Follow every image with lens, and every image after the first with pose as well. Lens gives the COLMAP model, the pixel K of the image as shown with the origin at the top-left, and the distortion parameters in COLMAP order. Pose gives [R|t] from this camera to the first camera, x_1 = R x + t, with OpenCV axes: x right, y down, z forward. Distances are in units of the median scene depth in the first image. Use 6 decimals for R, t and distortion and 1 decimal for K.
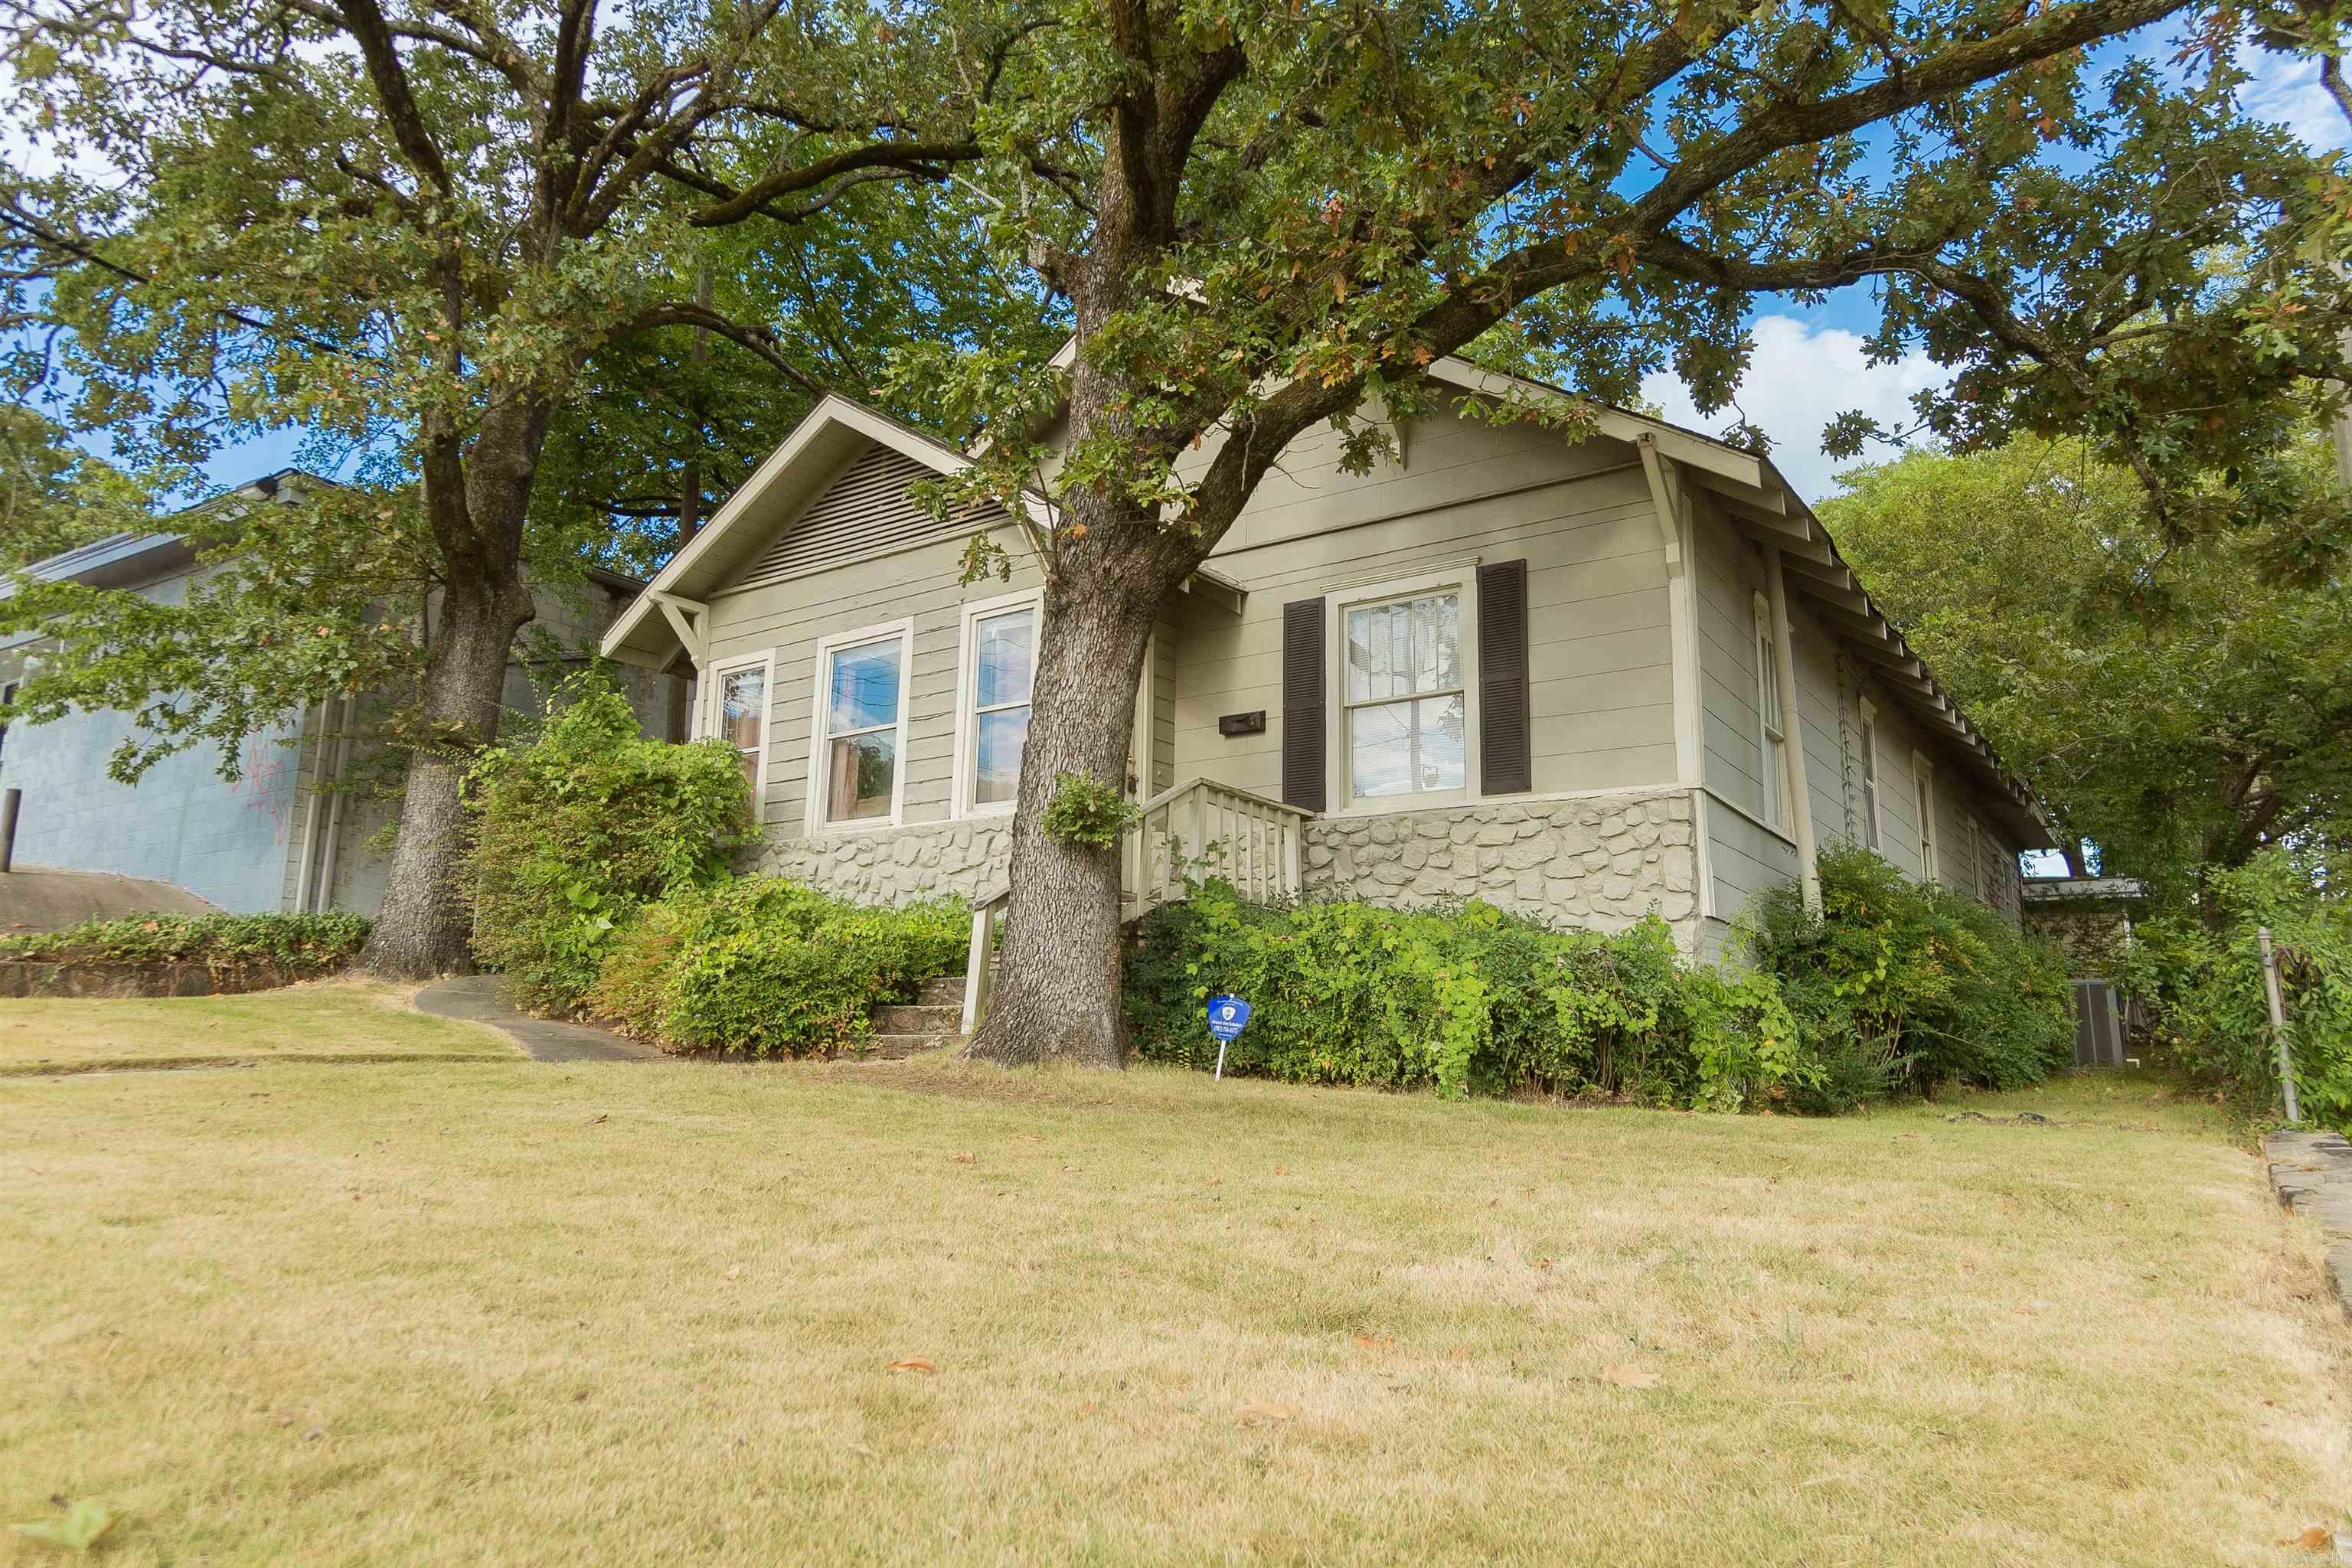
lens RADIAL K [[1517.7, 0, 1165.8], [0, 1517.7, 779.5], [0, 0, 1]] dist [0.004298, 0.005580]
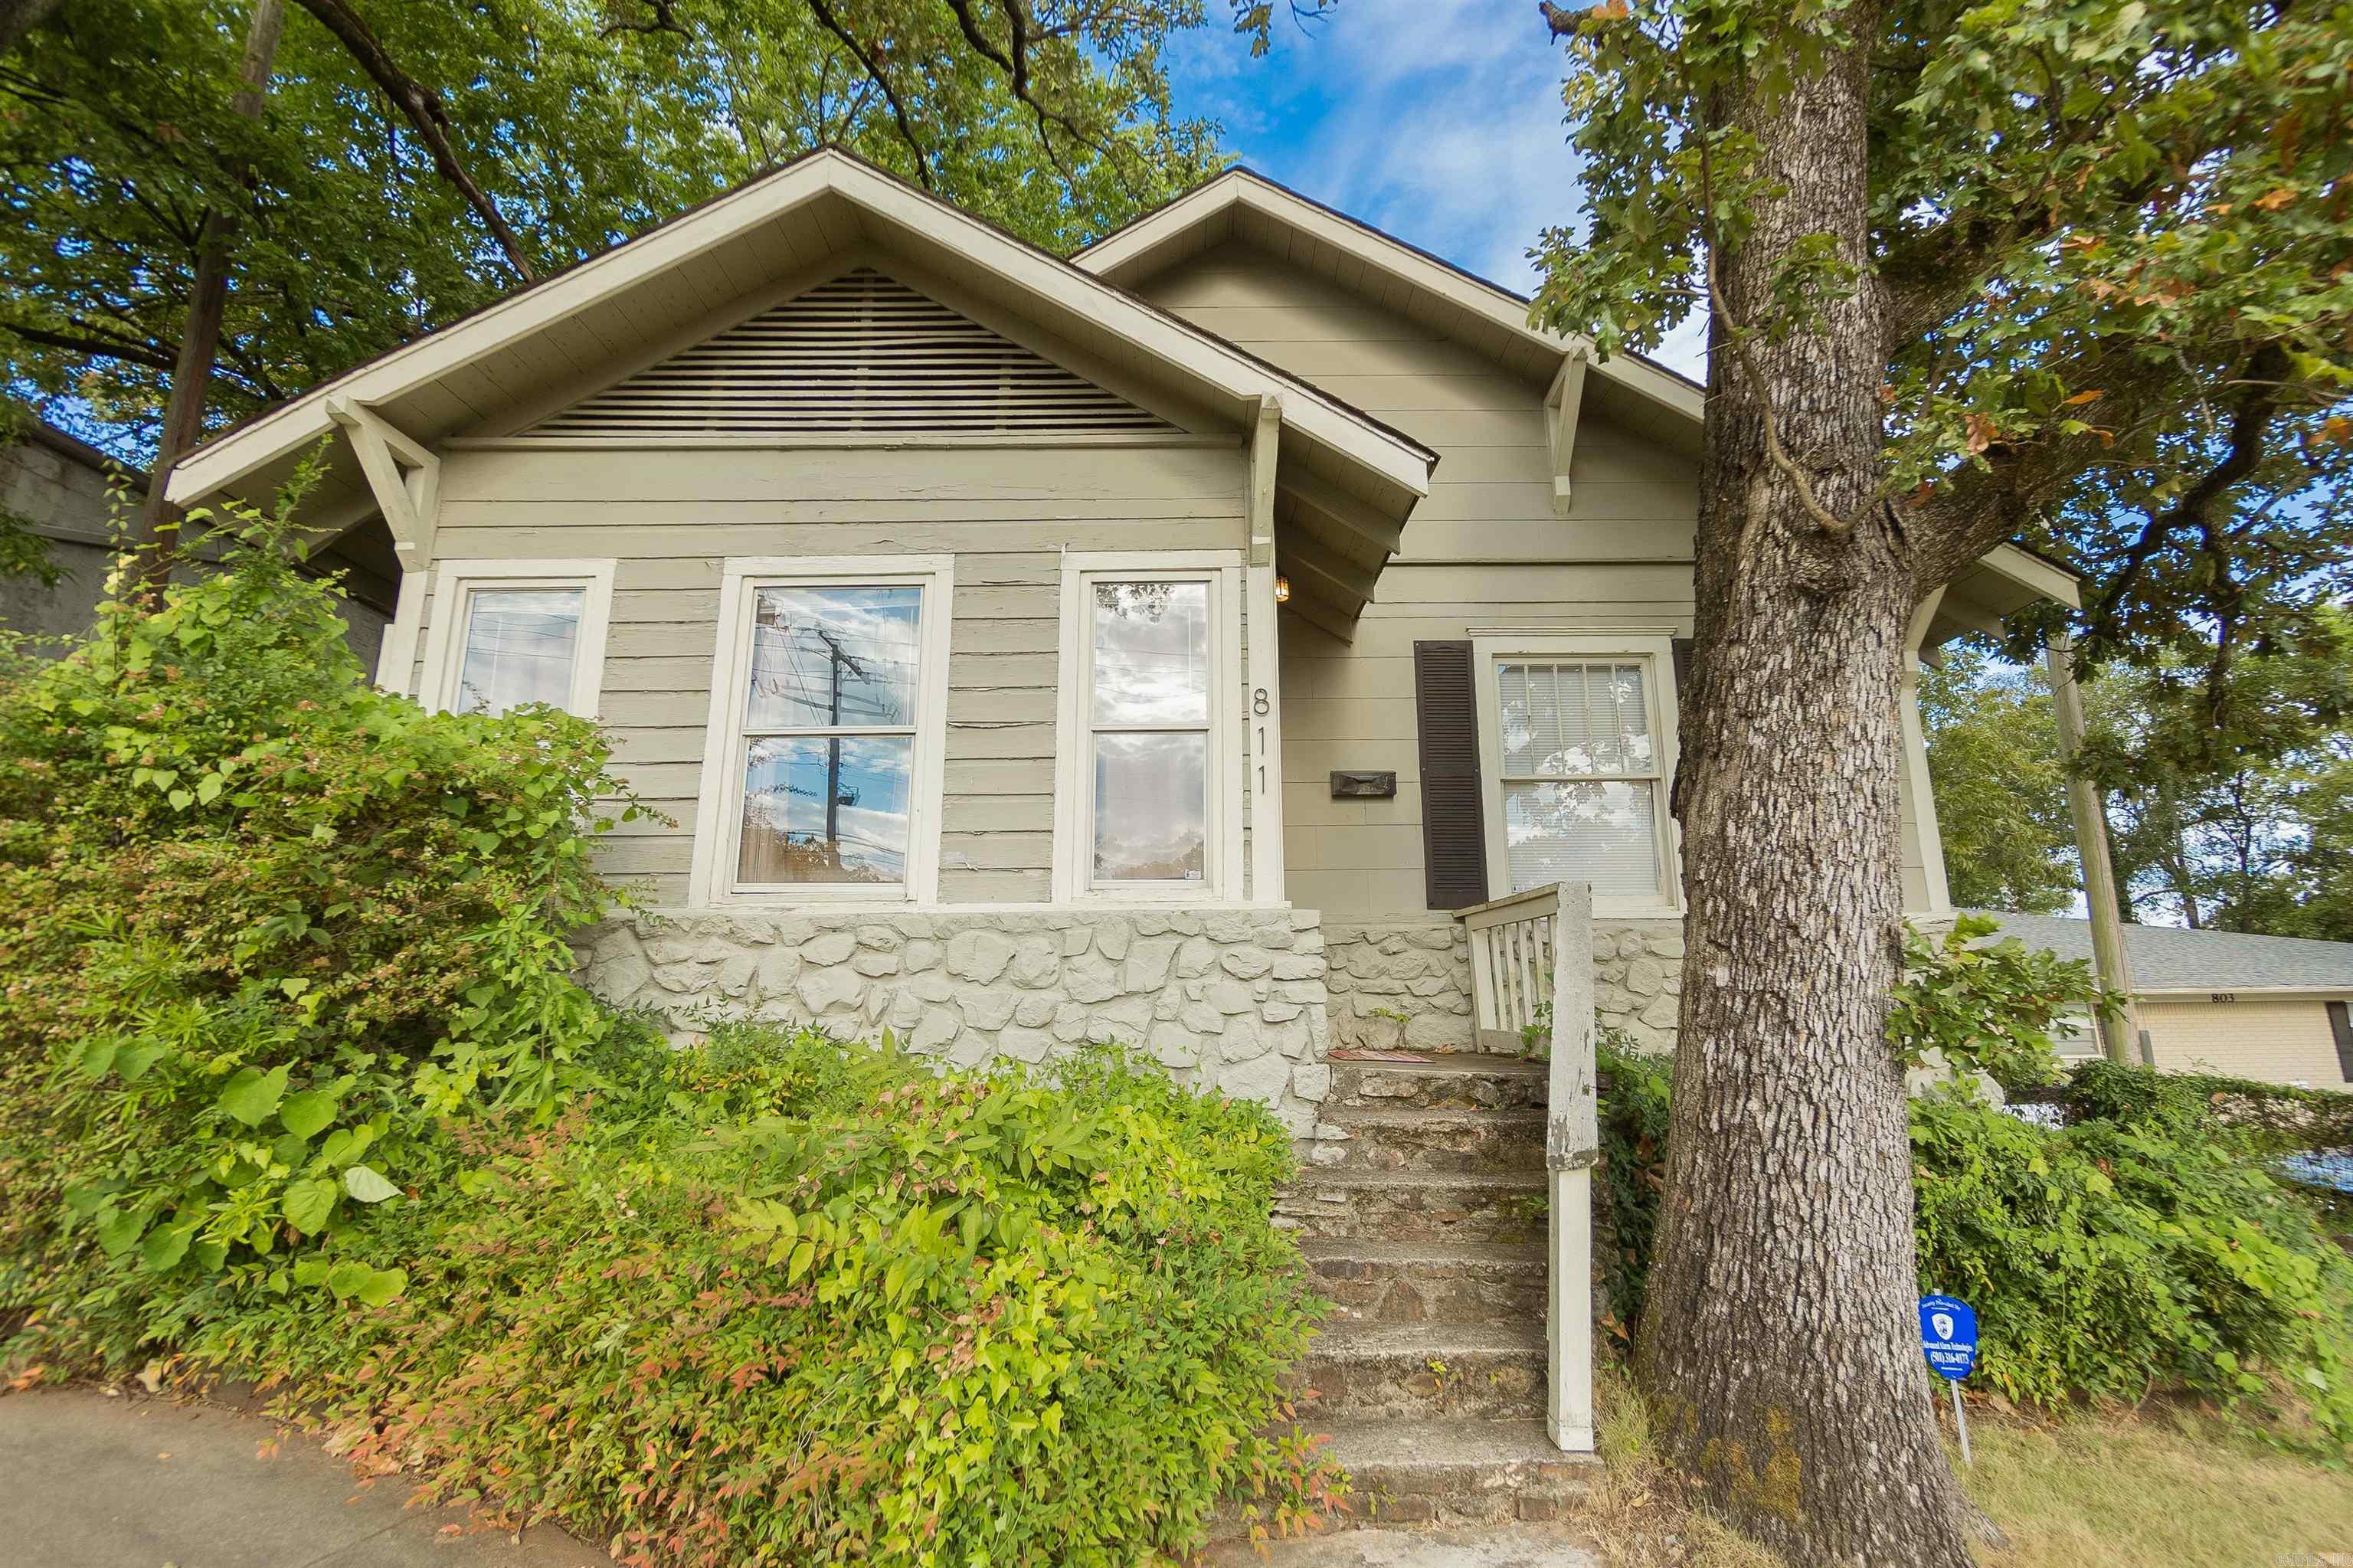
lens RADIAL K [[1032.7, 0, 1163.1], [0, 1032.7, 772.7], [0, 0, 1]] dist [-0.001605, -0.000605]
pose [[0.815404, 0.100235, 0.570148, -0.343556], [-0.090671, 0.994853, -0.045227, -0.009942], [-0.571747, -0.014818, 0.820296, 0.644987]]
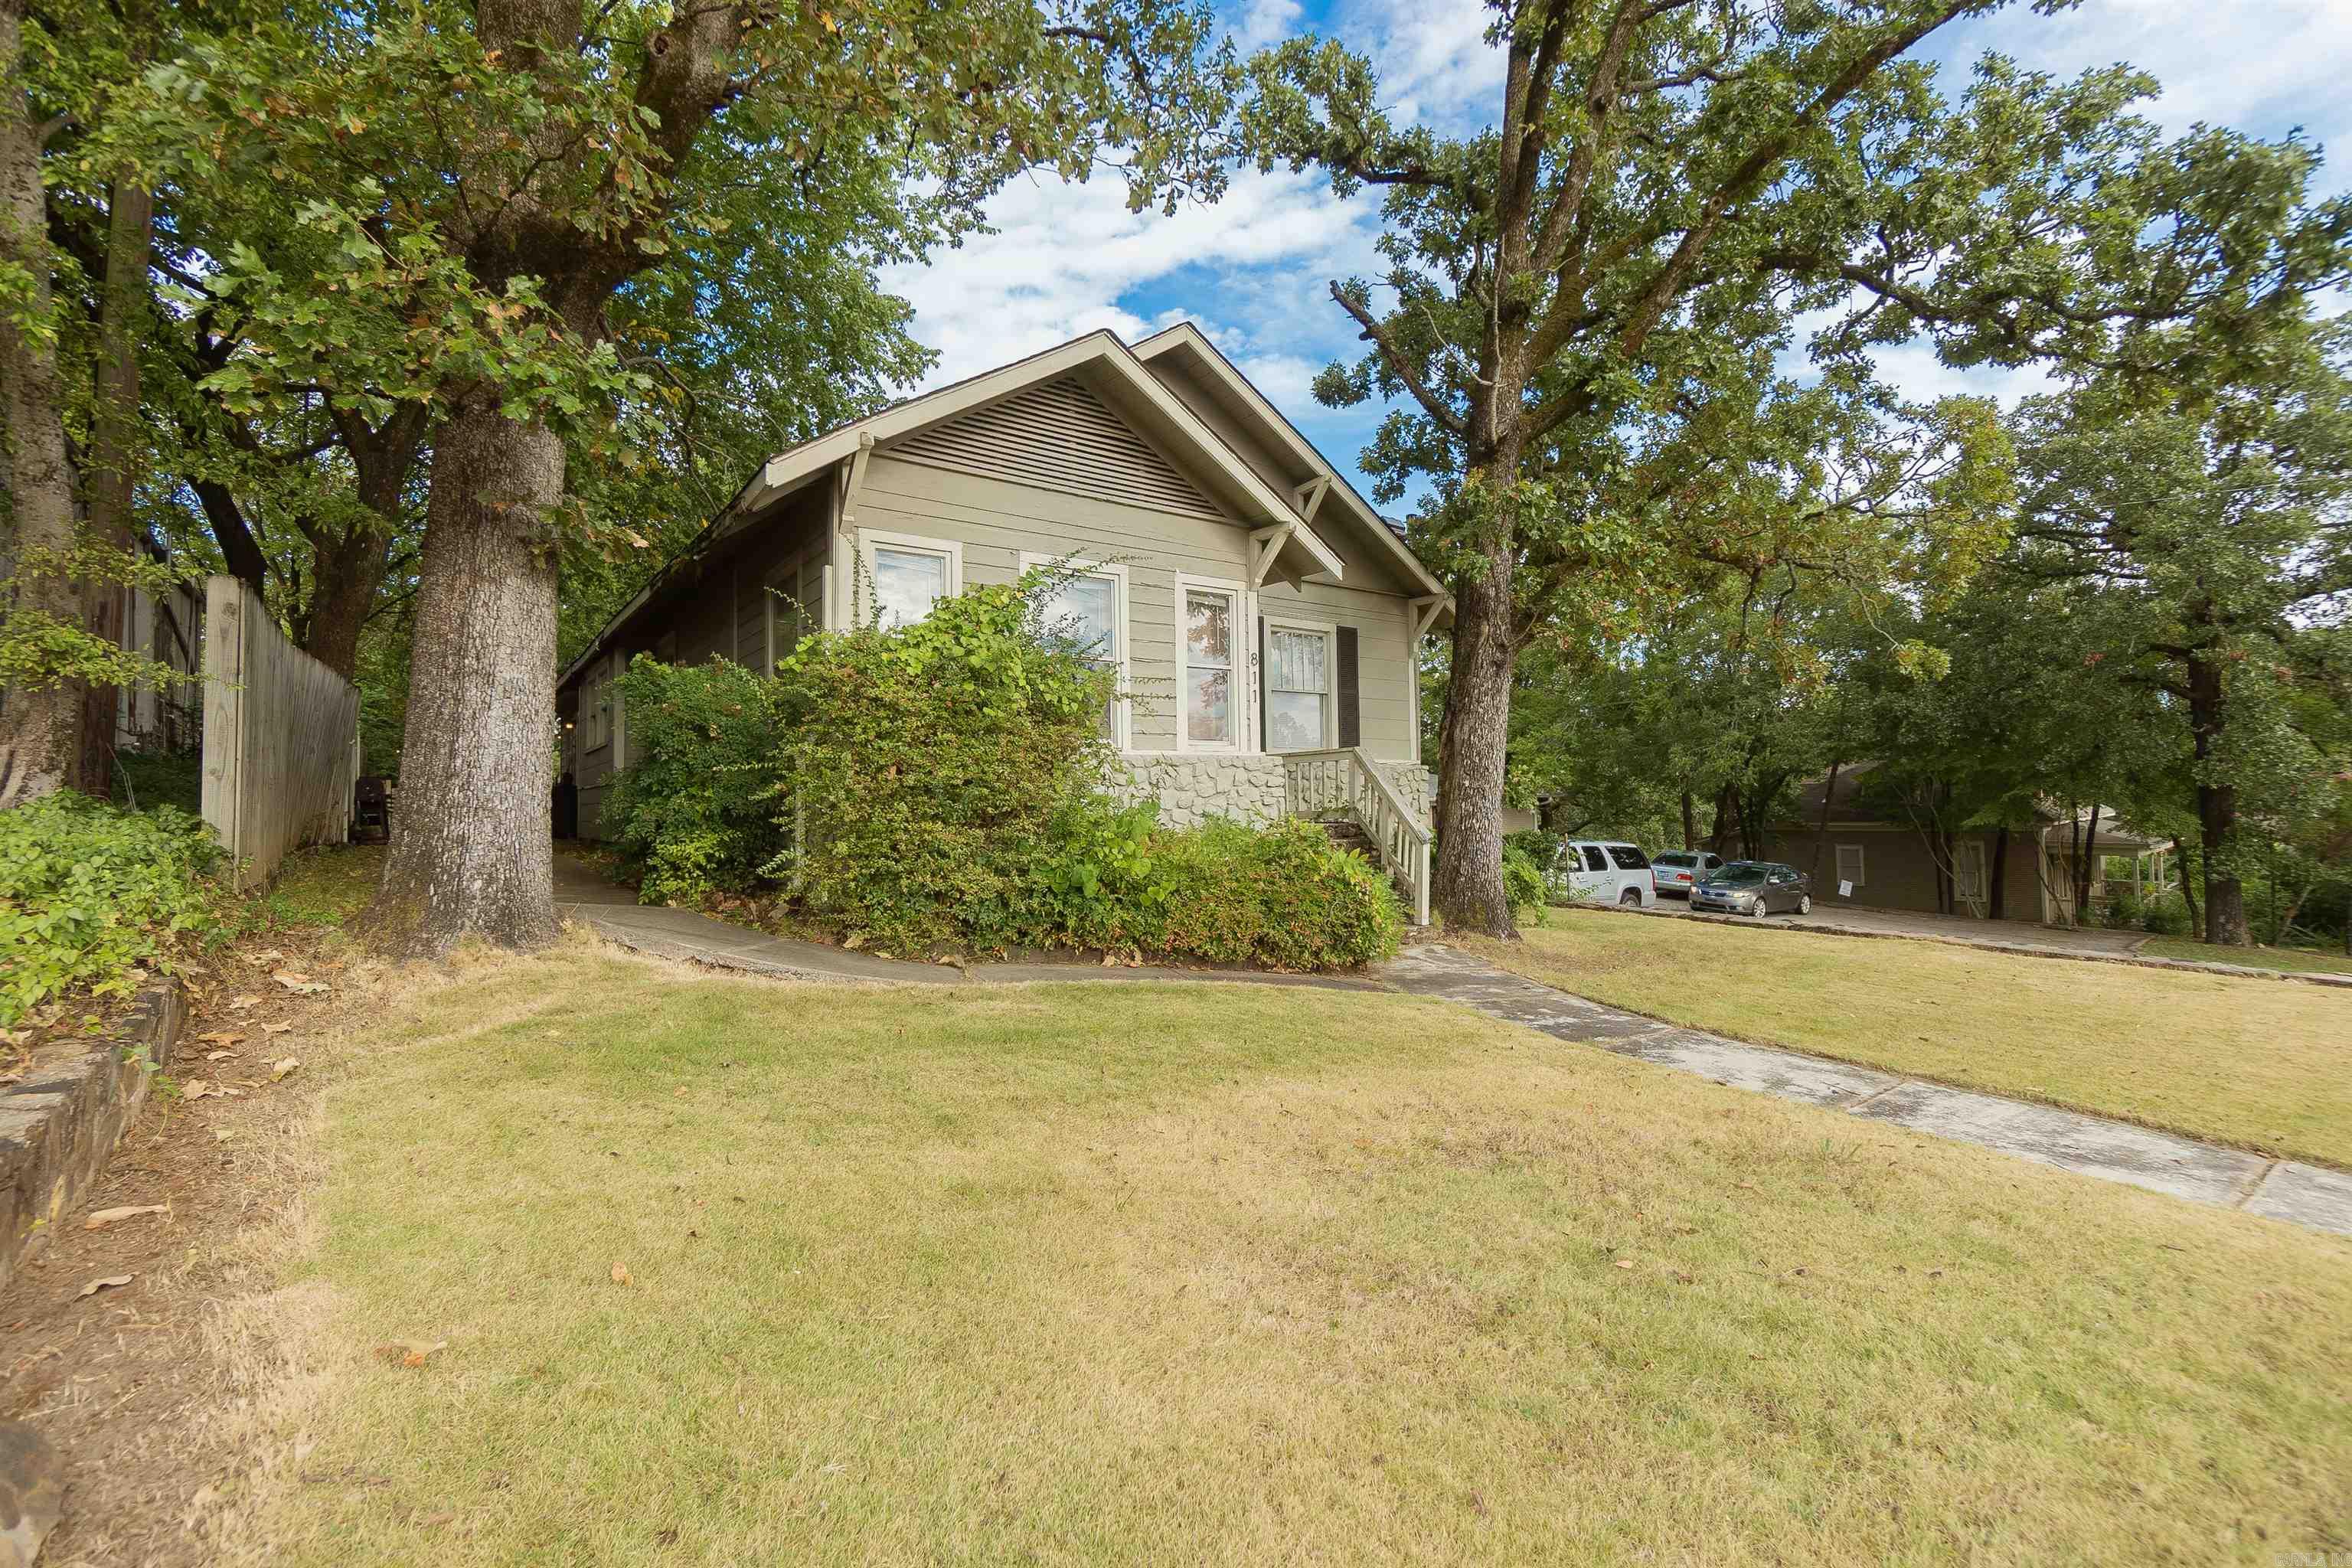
lens RADIAL K [[1016.4, 0, 1160.3], [0, 1016.4, 774.1], [0, 0, 1]] dist [-0.002976, -0.000303]
pose [[0.314932, 0.006538, 0.949092, -0.934703], [-0.151026, 0.987581, 0.043311, 0.010973], [-0.937021, -0.156977, 0.312008, 0.754206]]
